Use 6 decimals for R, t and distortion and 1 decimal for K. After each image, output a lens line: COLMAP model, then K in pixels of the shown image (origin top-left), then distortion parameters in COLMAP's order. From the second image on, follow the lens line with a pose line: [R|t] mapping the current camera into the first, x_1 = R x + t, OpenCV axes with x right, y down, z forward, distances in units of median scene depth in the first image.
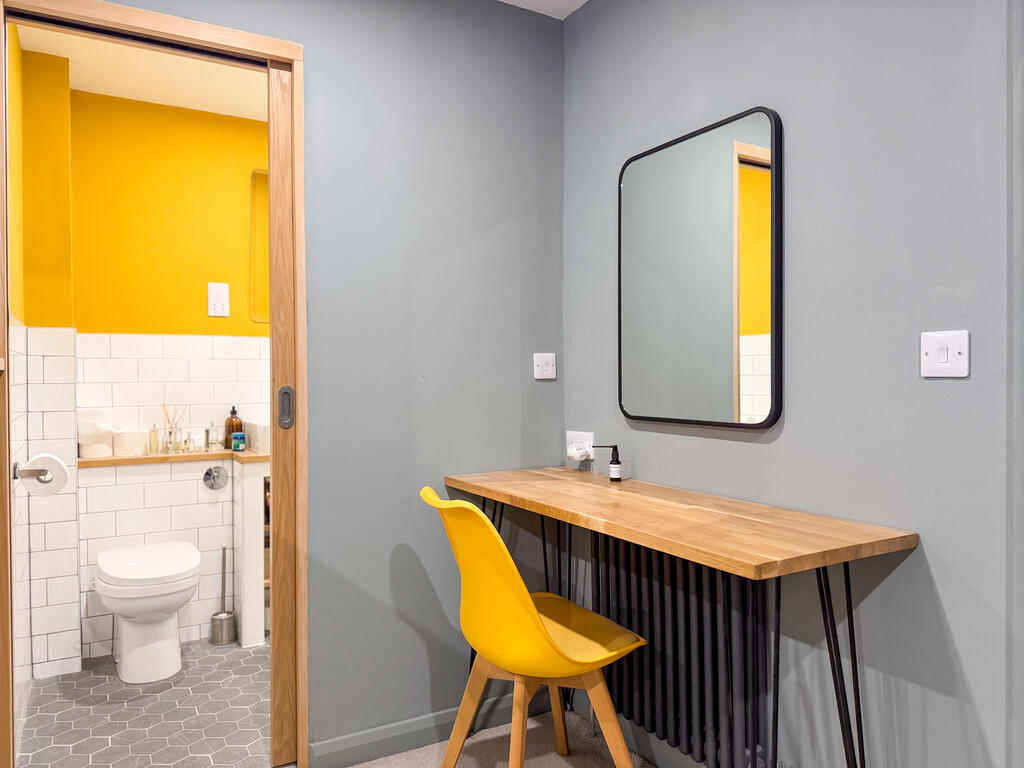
lens RADIAL K [[722.9, 0, 511.5], [0, 722.9, 384.0], [0, 0, 1]] dist [0.004966, 0.003206]
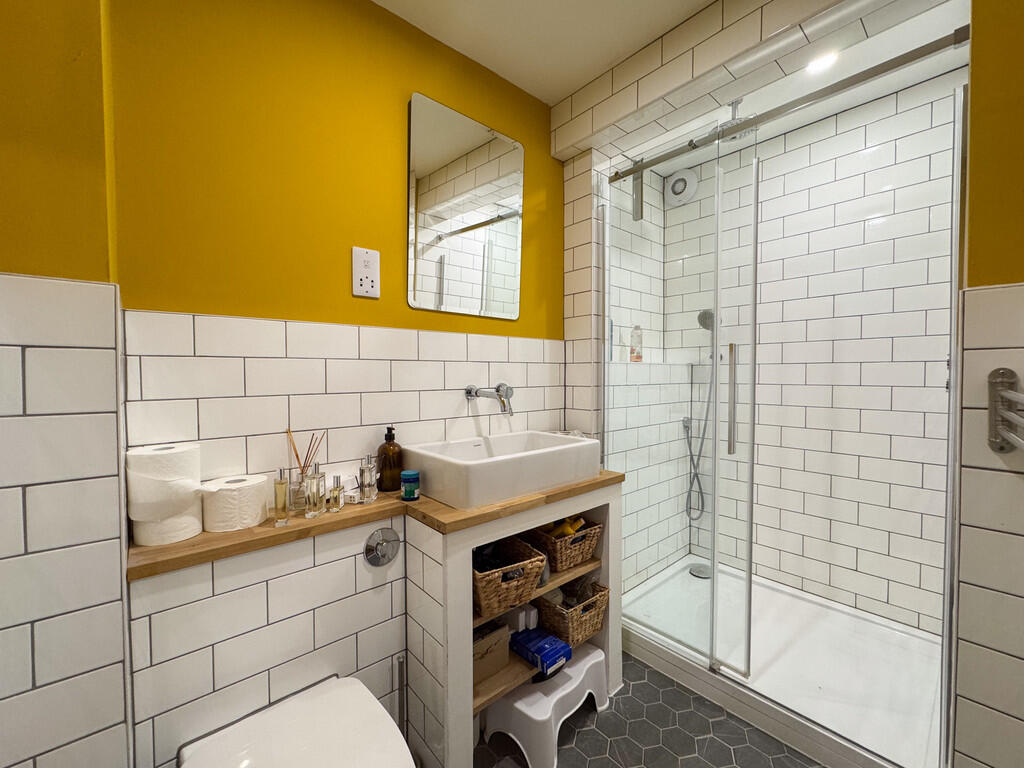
lens RADIAL K [[416.9, 0, 512.2], [0, 416.9, 379.1], [0, 0, 1]] dist [-0.003427, -0.000508]
pose [[0.983089, -0.002081, 0.183117, -0.361651], [-0.000104, 0.999929, 0.011920, -0.021798], [-0.183129, -0.011738, 0.983019, 0.620098]]
